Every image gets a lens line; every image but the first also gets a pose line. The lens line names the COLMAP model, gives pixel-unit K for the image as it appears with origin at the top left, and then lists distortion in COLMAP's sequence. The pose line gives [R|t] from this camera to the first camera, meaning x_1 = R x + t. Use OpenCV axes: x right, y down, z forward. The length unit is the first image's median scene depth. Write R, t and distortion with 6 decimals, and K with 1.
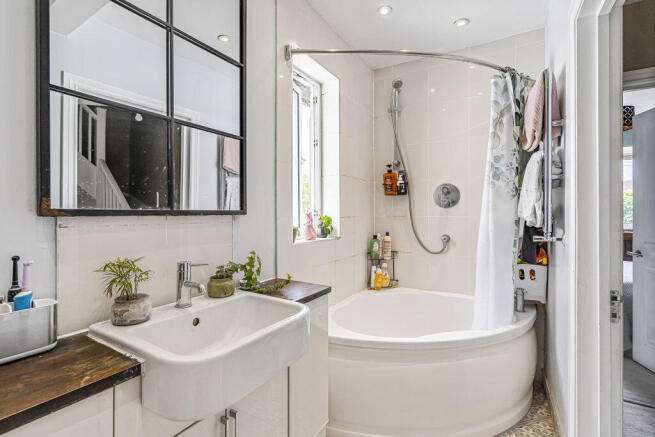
lens RADIAL K [[302.6, 0, 326.9], [0, 302.6, 215.9], [0, 0, 1]] dist [0.000021, 0.001252]
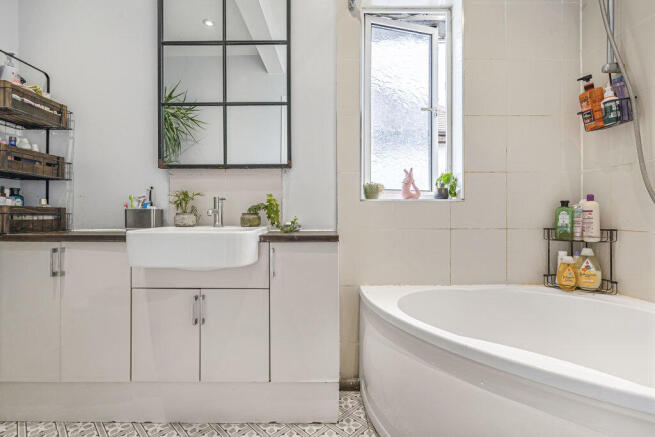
lens RADIAL K [[302.6, 0, 329.1], [0, 302.6, 214.8], [0, 0, 1]] dist [0.000021, 0.001252]
pose [[0.523635, 0.004913, -0.851928, 0.440613], [-0.004945, 0.999984, 0.002728, 0.095324], [0.851928, 0.002784, 0.523651, 0.279052]]
